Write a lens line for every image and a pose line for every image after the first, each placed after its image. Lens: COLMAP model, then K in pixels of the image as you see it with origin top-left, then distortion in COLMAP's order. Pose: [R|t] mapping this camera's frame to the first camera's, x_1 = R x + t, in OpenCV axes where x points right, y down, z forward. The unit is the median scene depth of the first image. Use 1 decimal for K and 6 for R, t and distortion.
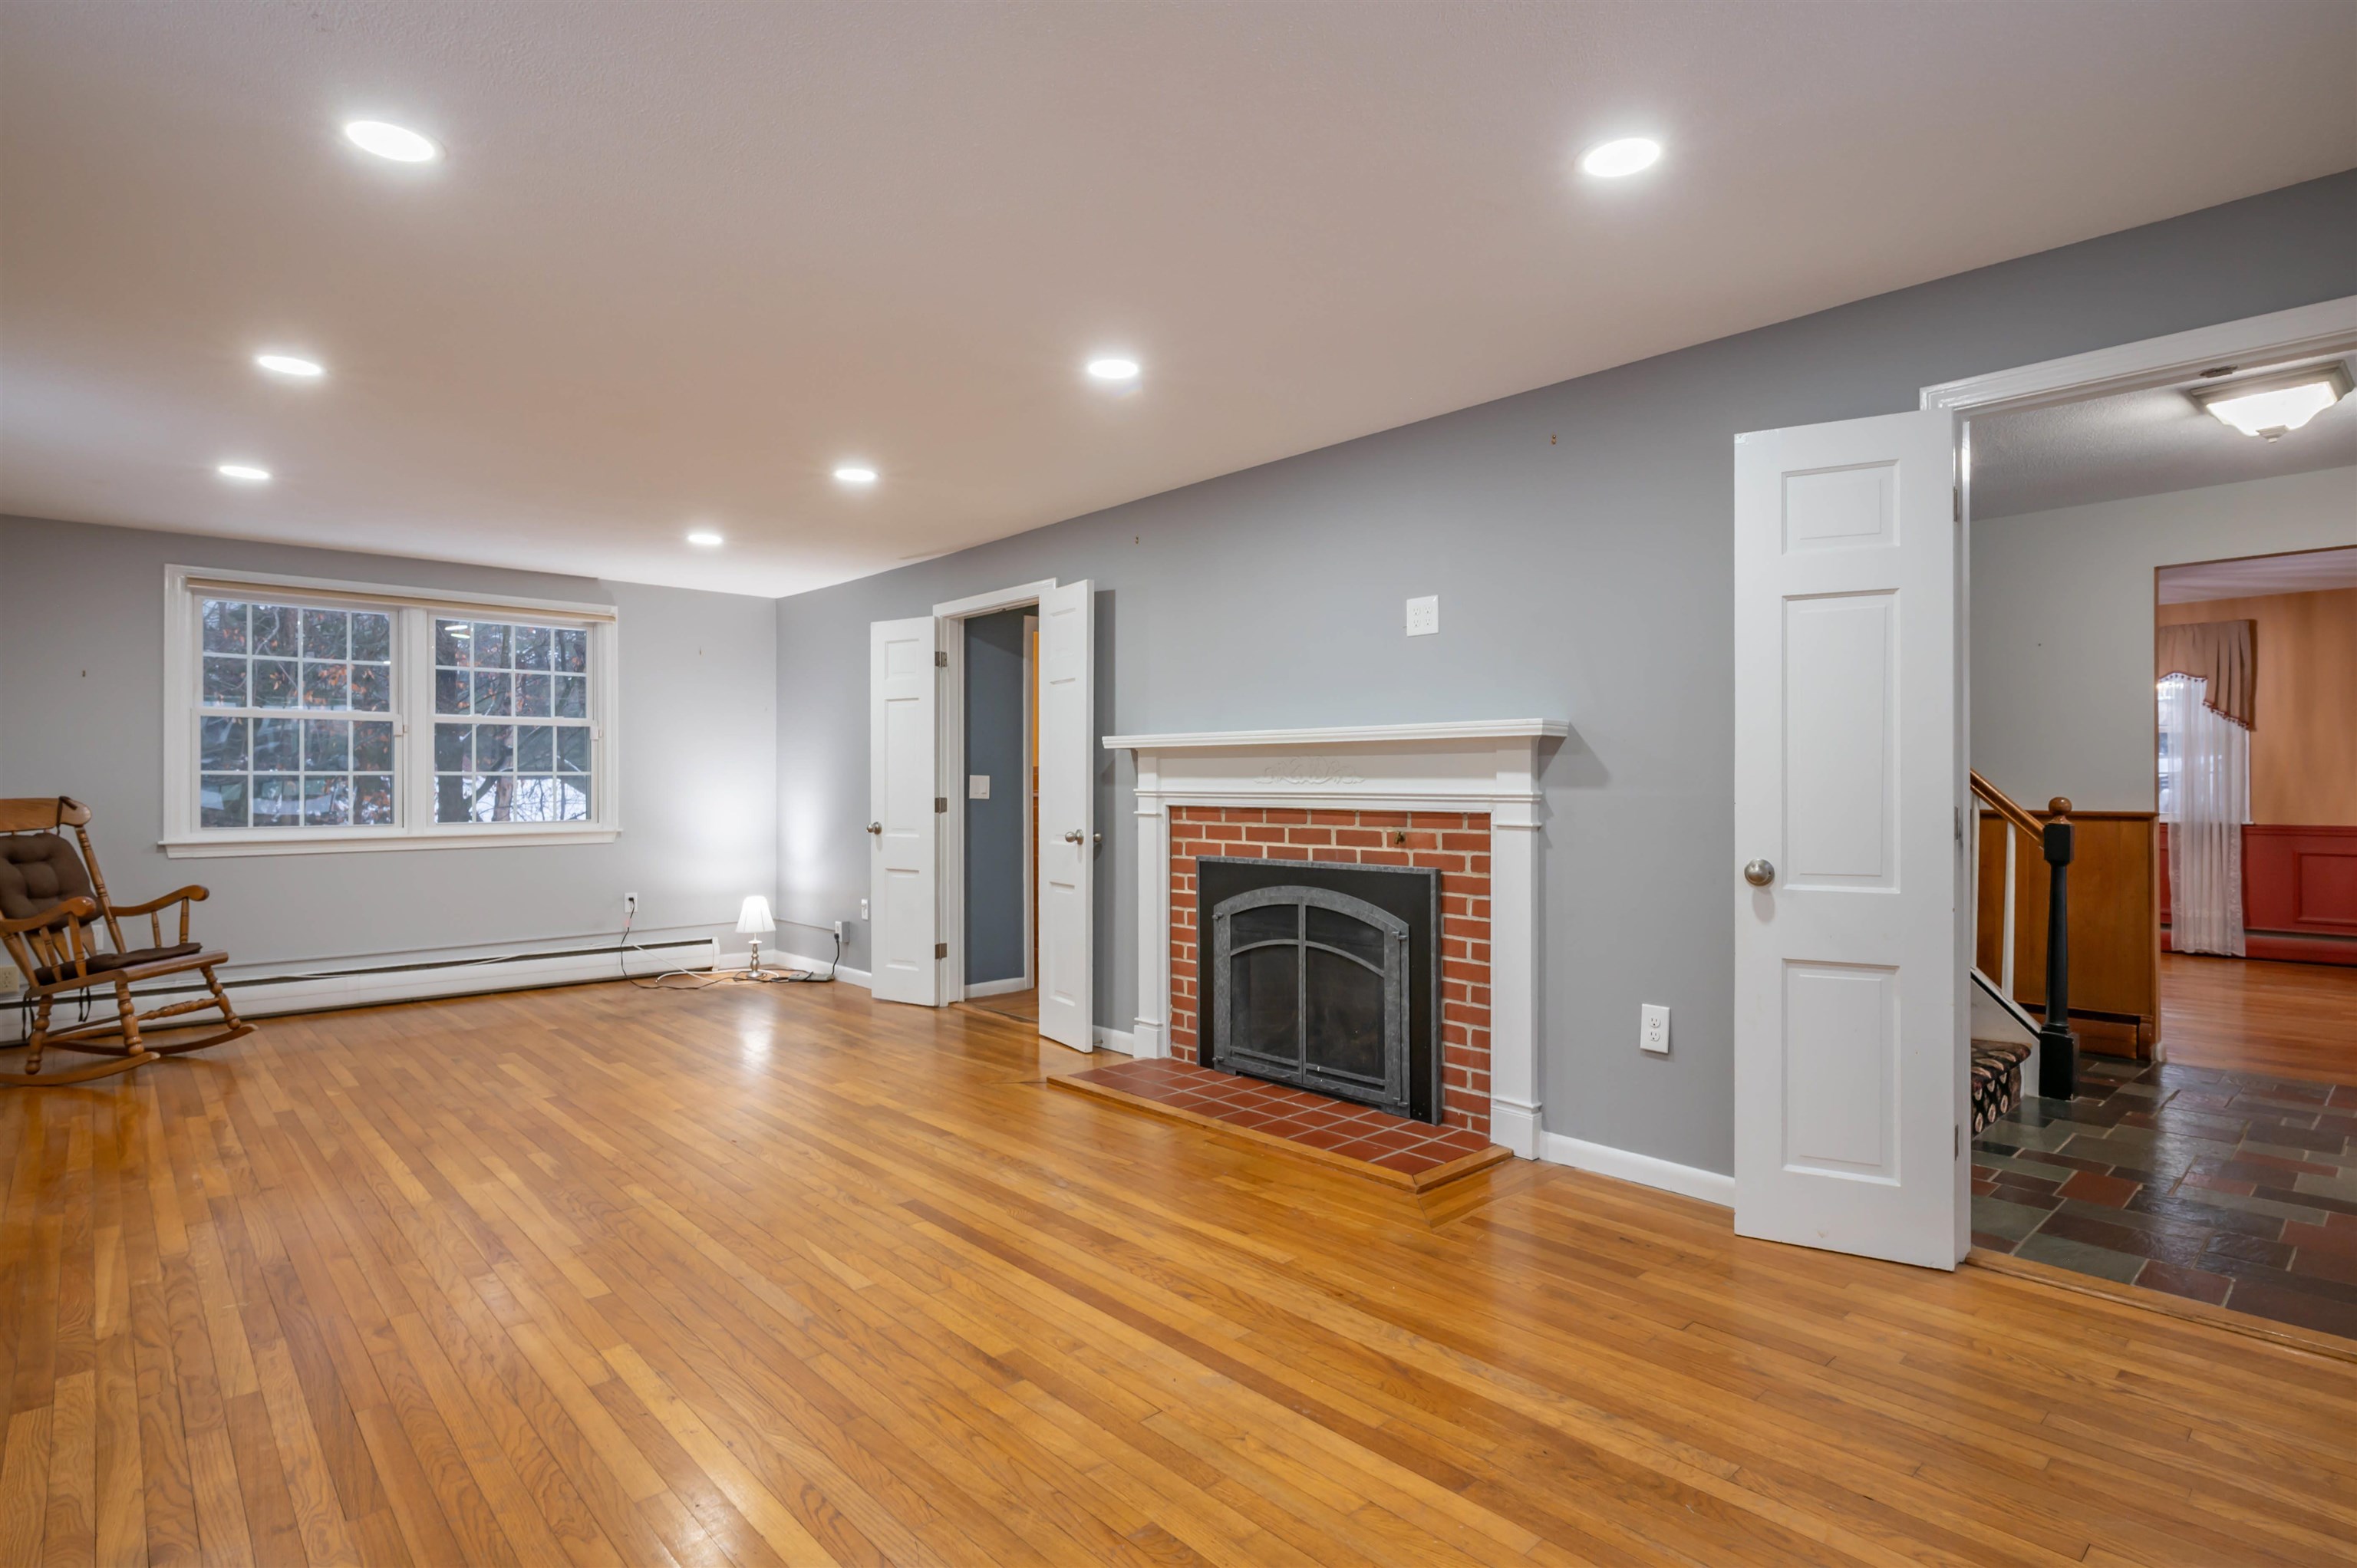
lens RADIAL K [[1163.4, 0, 1174.5], [0, 1163.4, 783.2], [0, 0, 1]] dist [0.001693, -0.001259]
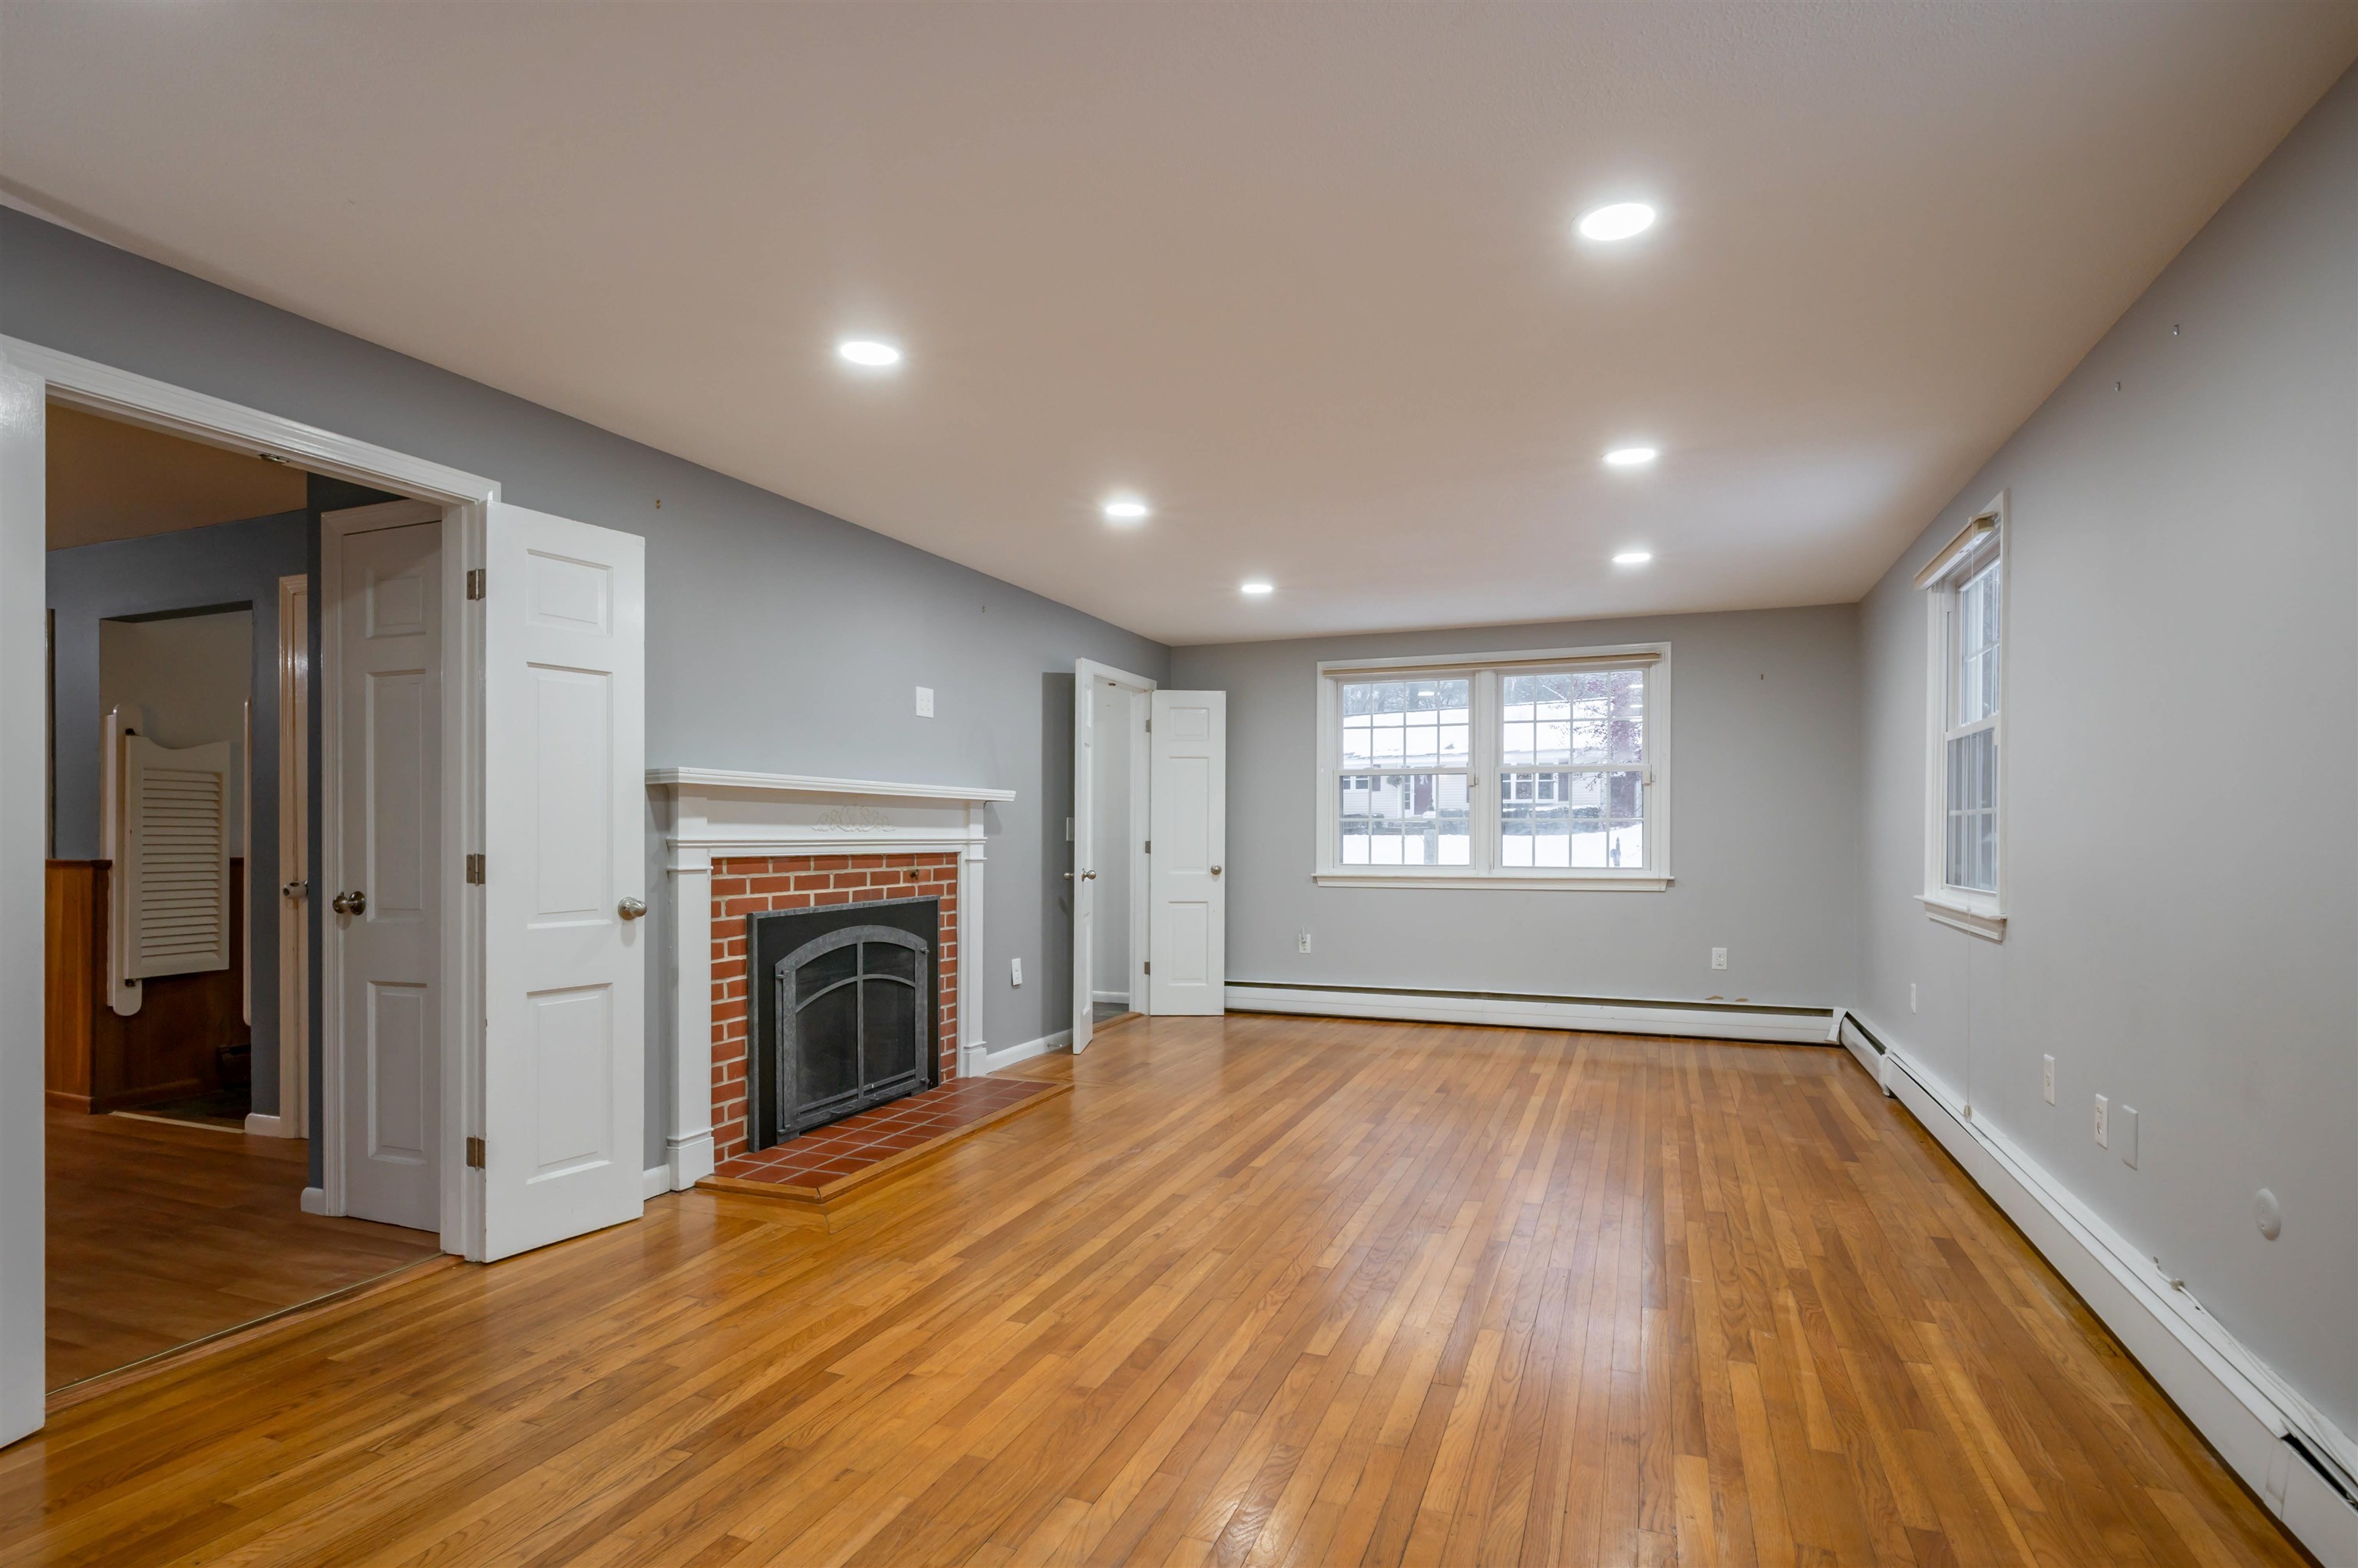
lens RADIAL K [[1163.9, 0, 1170.4], [0, 1163.9, 837.4], [0, 0, 1]] dist [0.001693, -0.001259]
pose [[-0.419736, -0.003374, 0.907640, -1.004439], [-0.002327, 0.999994, 0.002641, 0.002528], [-0.907643, -0.001004, -0.419741, 1.200002]]
